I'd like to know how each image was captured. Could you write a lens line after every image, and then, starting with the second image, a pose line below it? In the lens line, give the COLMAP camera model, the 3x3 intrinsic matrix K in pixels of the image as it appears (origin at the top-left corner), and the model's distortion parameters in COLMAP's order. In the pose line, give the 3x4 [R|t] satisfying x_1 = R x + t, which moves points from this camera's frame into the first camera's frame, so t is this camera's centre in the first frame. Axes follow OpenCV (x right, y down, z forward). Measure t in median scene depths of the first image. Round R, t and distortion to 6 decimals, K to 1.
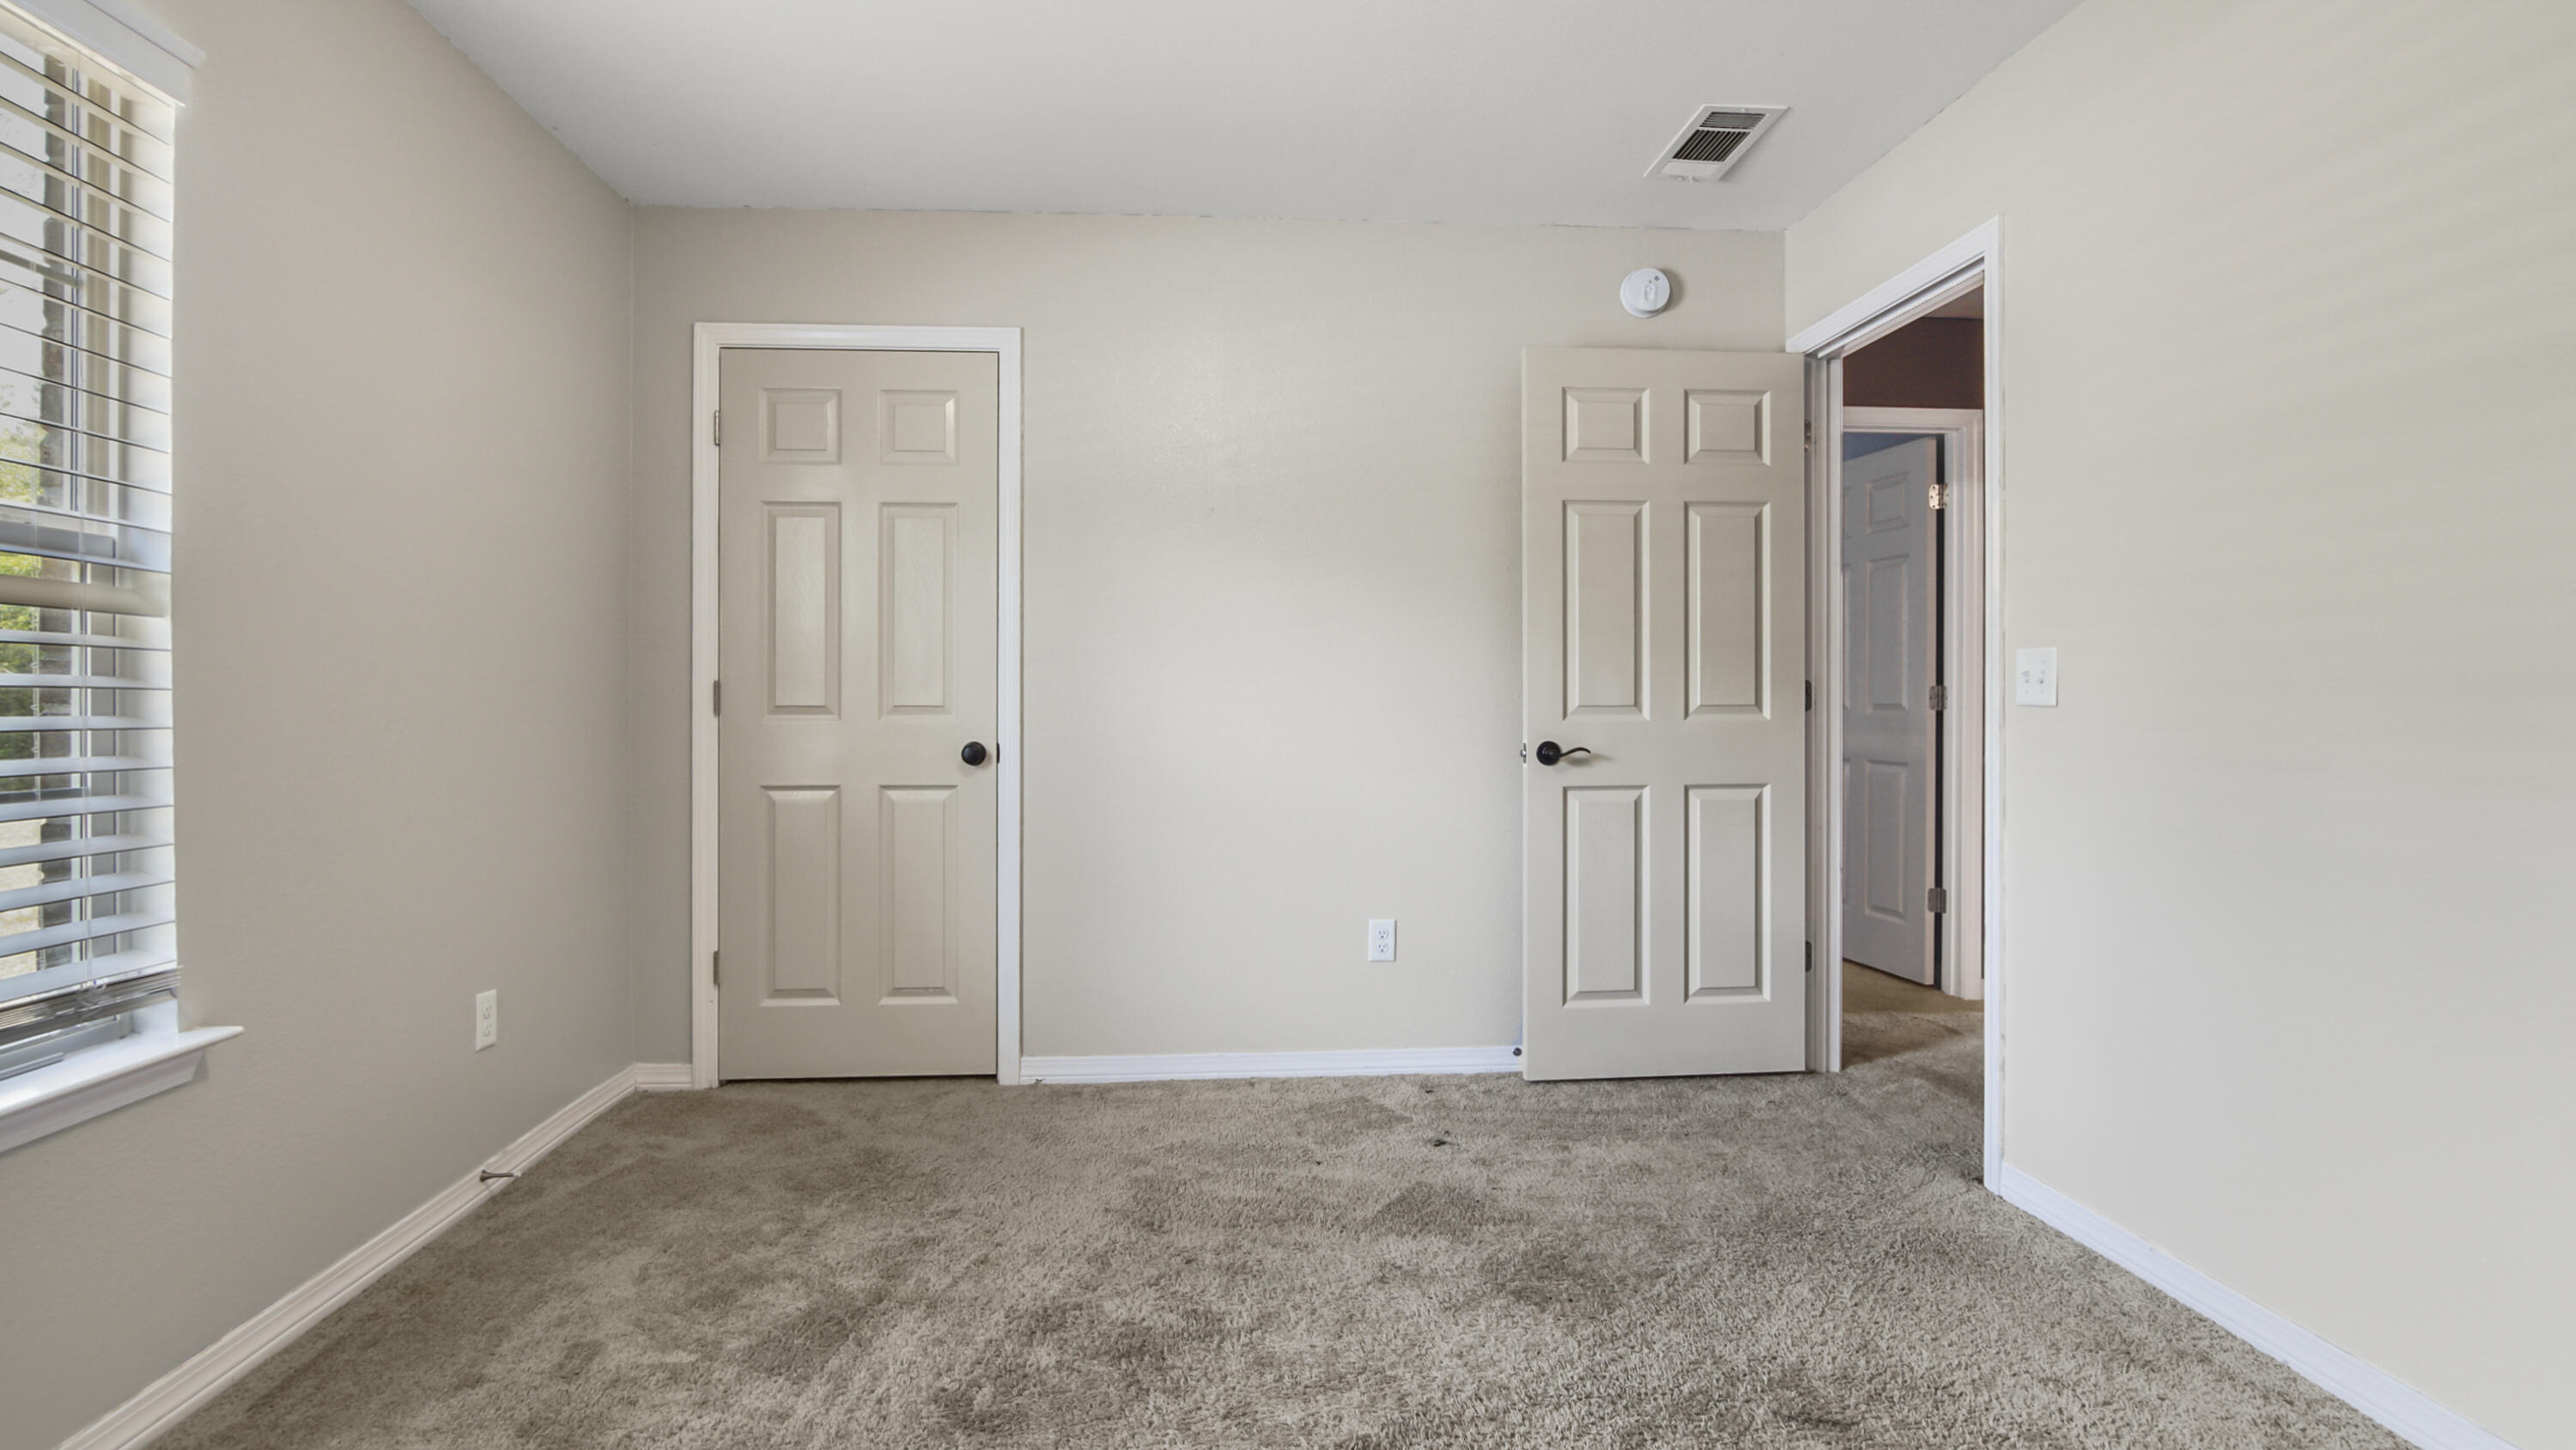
lens RADIAL K [[1160.7, 0, 1288.0], [0, 1160.7, 725.0], [0, 0, 1]] dist [-0.003254, -0.000334]
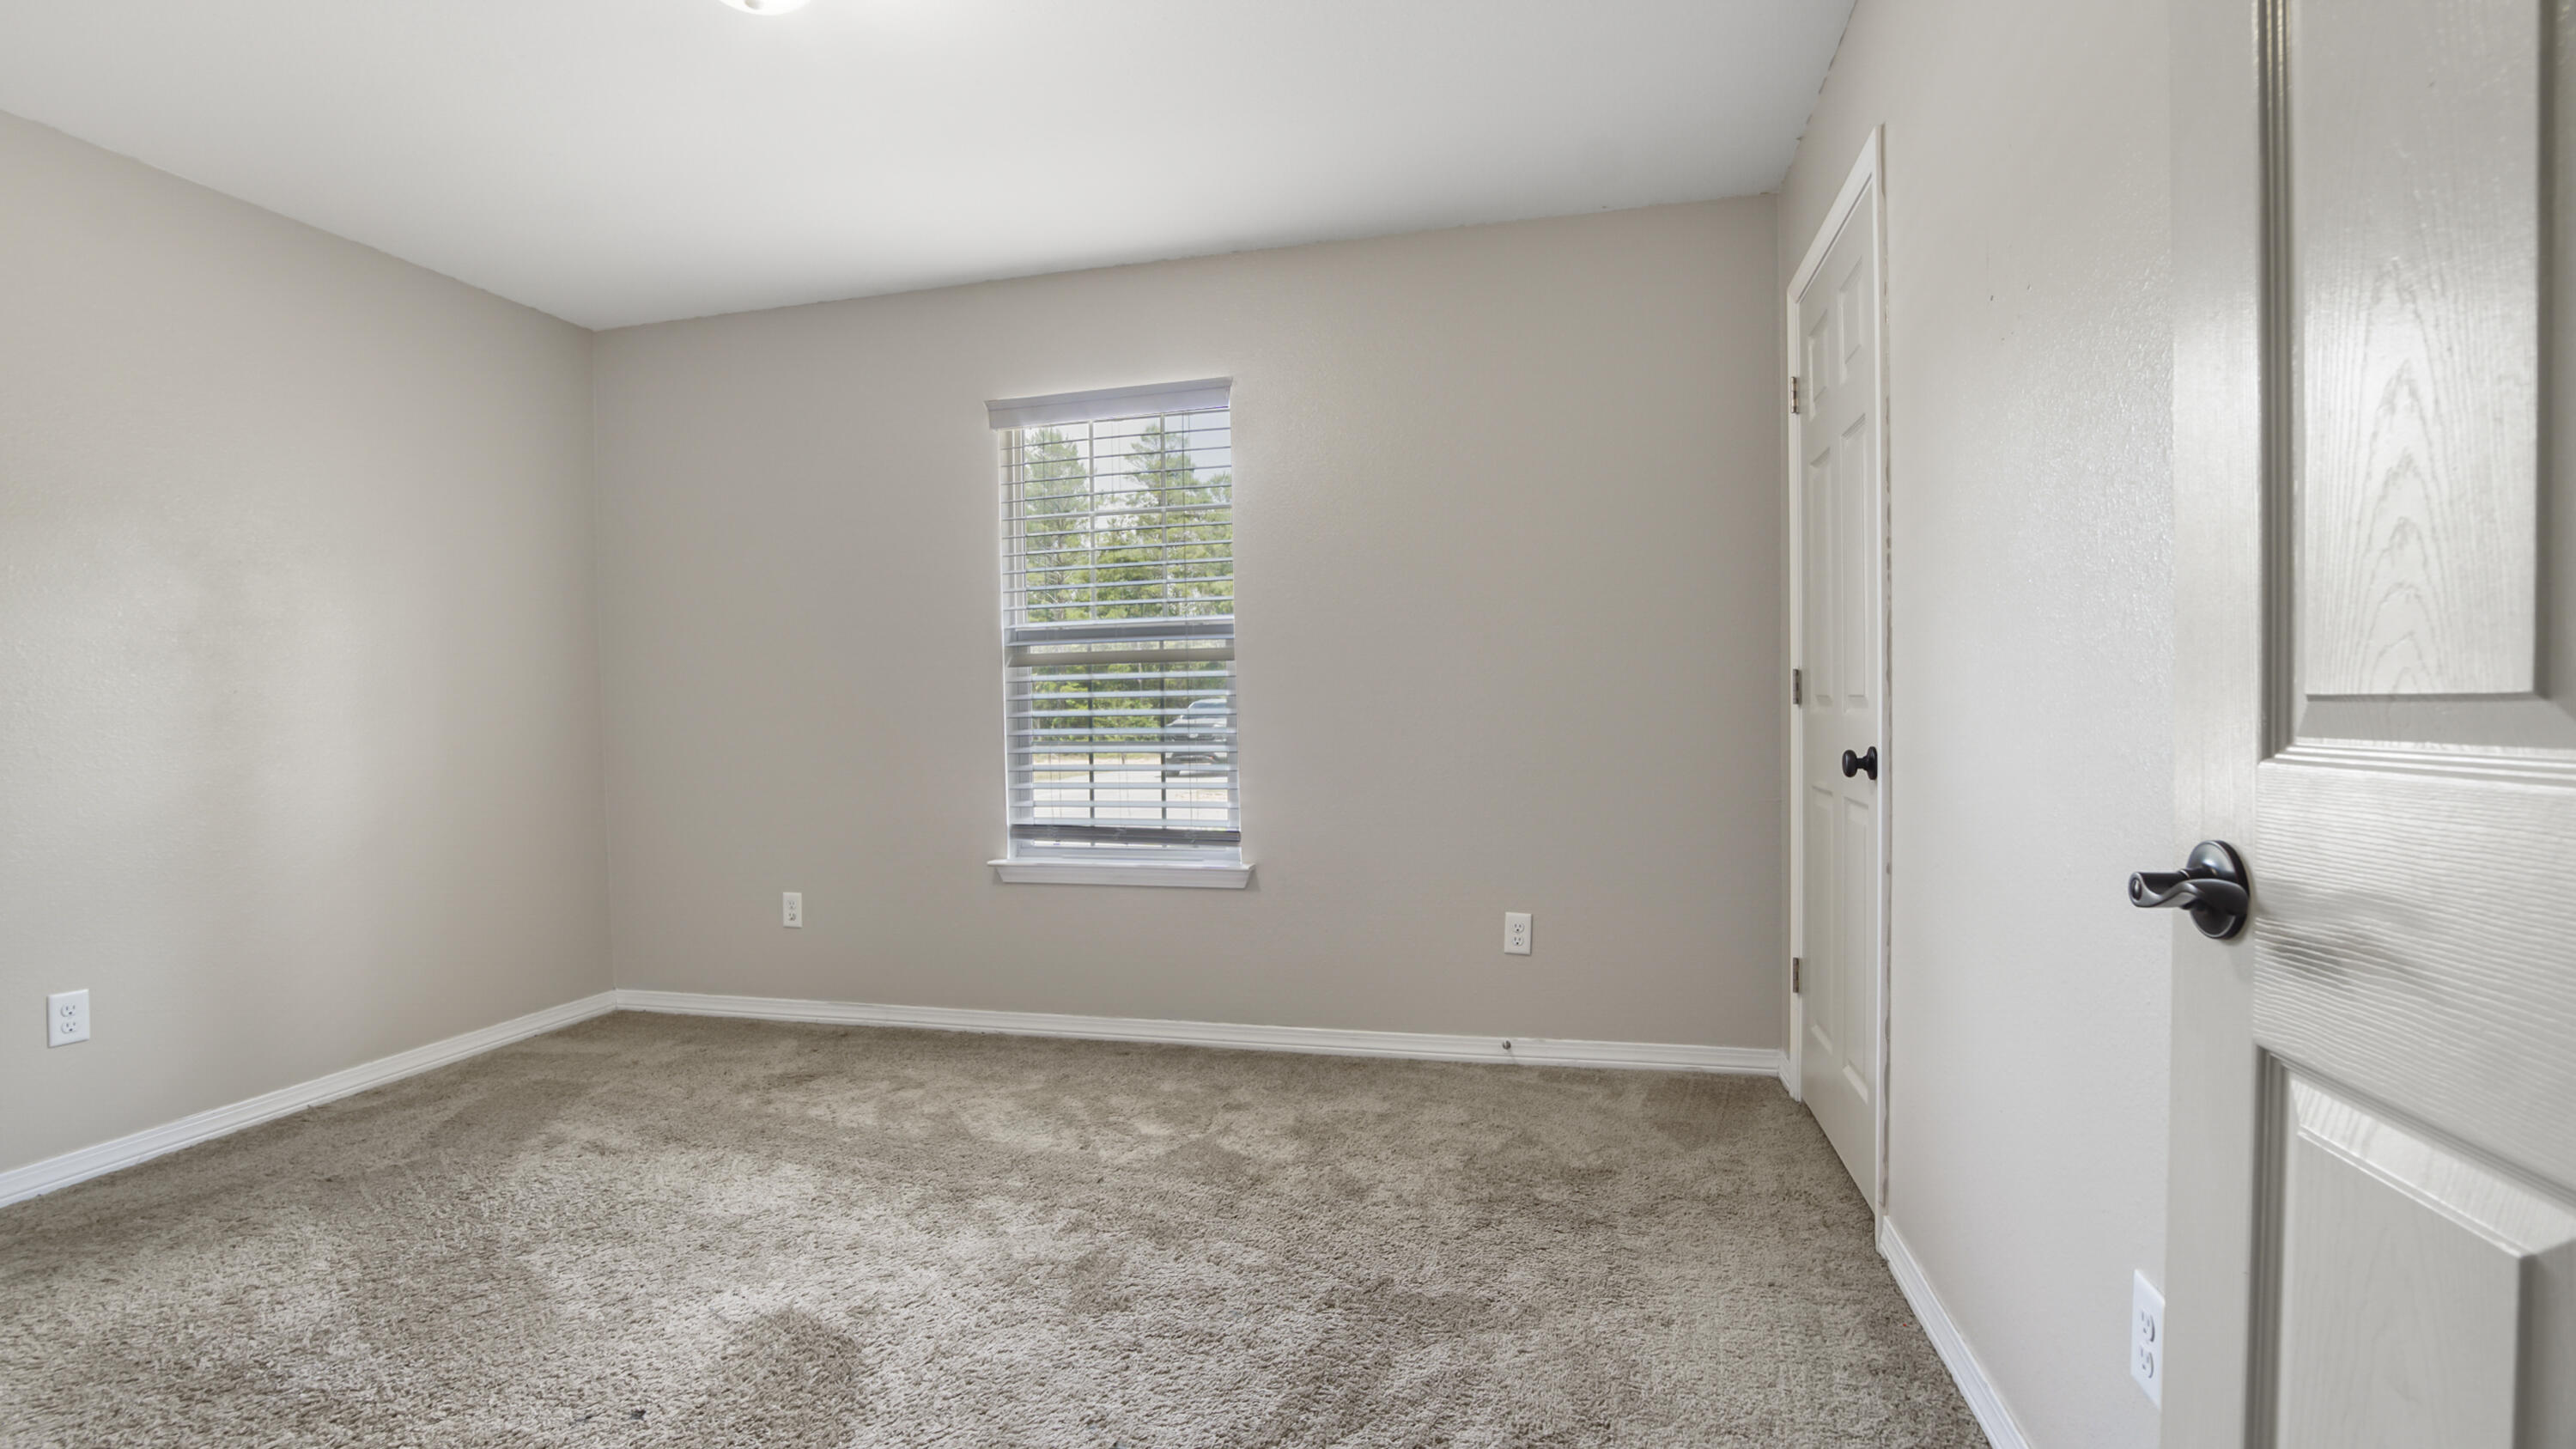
lens RADIAL K [[1161.0, 0, 1288.0], [0, 1161.0, 724.5], [0, 0, 1]] dist [-0.003254, -0.000334]
pose [[-0.312313, 0.024063, -0.949674, 0.684463], [0.003593, 0.999702, 0.024149, -0.024634], [0.949972, 0.004130, -0.312307, 1.169193]]
